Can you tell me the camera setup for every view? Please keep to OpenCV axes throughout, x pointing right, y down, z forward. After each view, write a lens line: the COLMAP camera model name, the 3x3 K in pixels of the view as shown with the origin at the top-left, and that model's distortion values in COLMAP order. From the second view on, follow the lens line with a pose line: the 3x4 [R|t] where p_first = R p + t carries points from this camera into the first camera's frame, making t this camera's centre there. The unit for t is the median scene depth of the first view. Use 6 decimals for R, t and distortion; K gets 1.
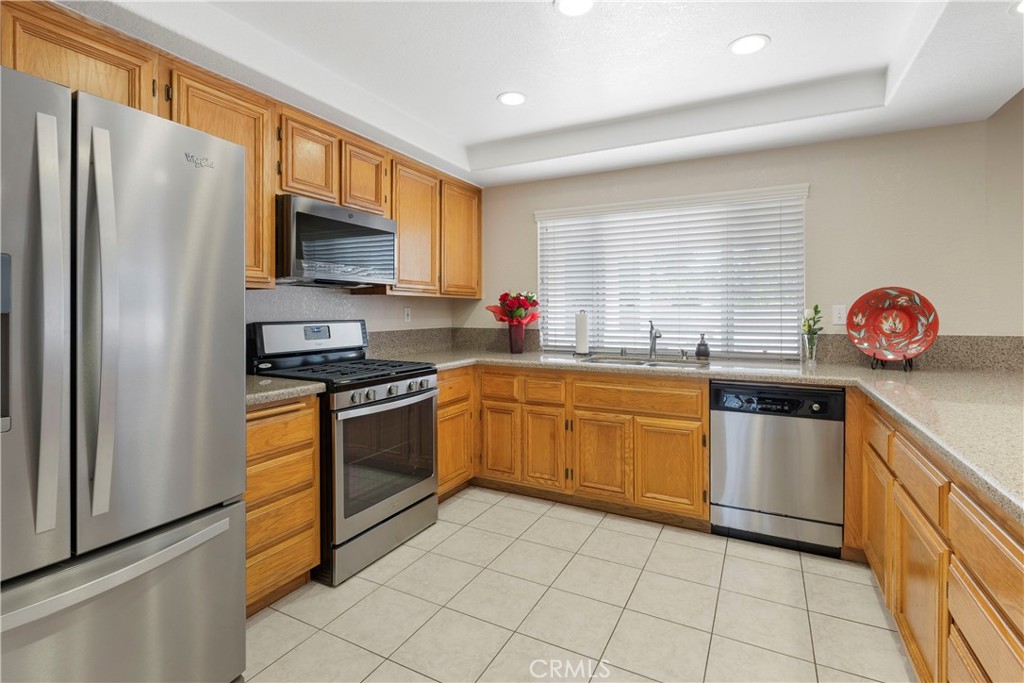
lens RADIAL K [[479.9, 0, 514.1], [0, 479.9, 317.2], [0, 0, 1]] dist [-0.003209, -0.000537]
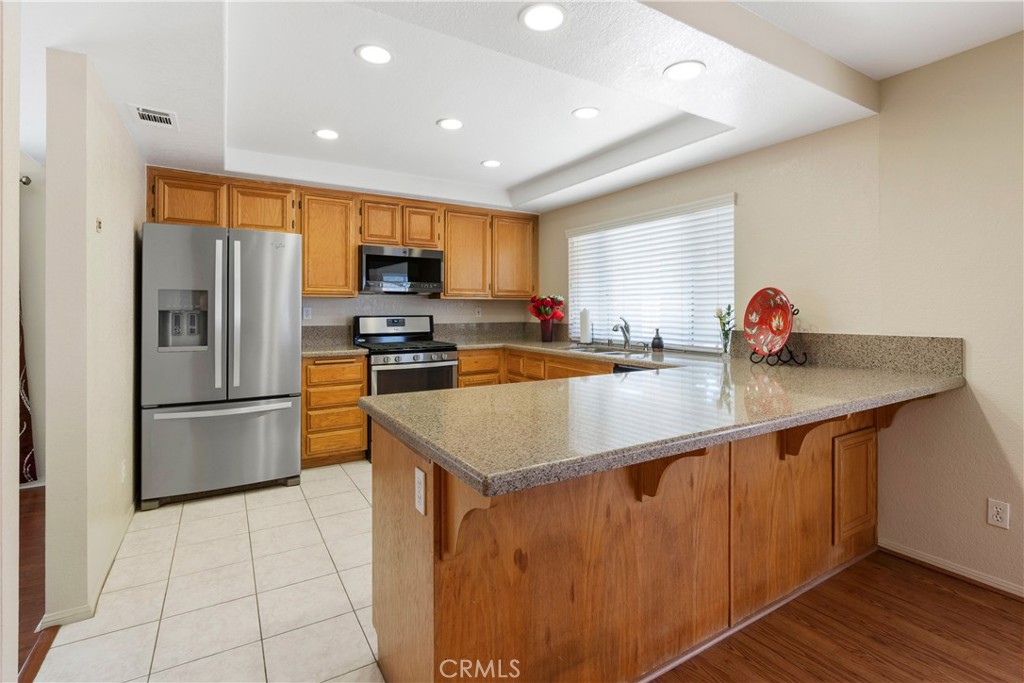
lens RADIAL K [[484.3, 0, 514.3], [0, 484.3, 315.0], [0, 0, 1]] dist [-0.000618, -0.000039]
pose [[0.857065, 0.006750, -0.515165, 0.794102], [-0.005949, 0.999977, 0.003205, -0.001171], [0.515174, 0.000317, 0.857085, -0.220412]]
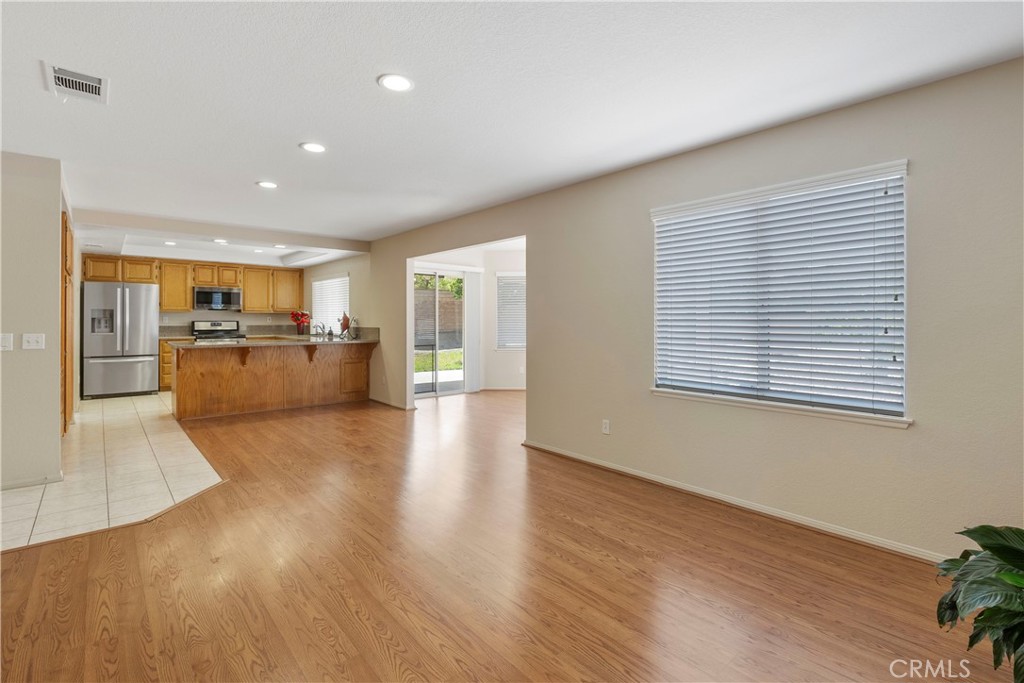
lens RADIAL K [[478.9, 0, 512.9], [0, 478.9, 325.1], [0, 0, 1]] dist [-0.000858, -0.000014]
pose [[0.931847, 0.008312, -0.362756, 2.633368], [-0.007641, 0.999965, 0.003284, 0.010711], [0.362771, -0.000289, 0.931878, -1.294531]]
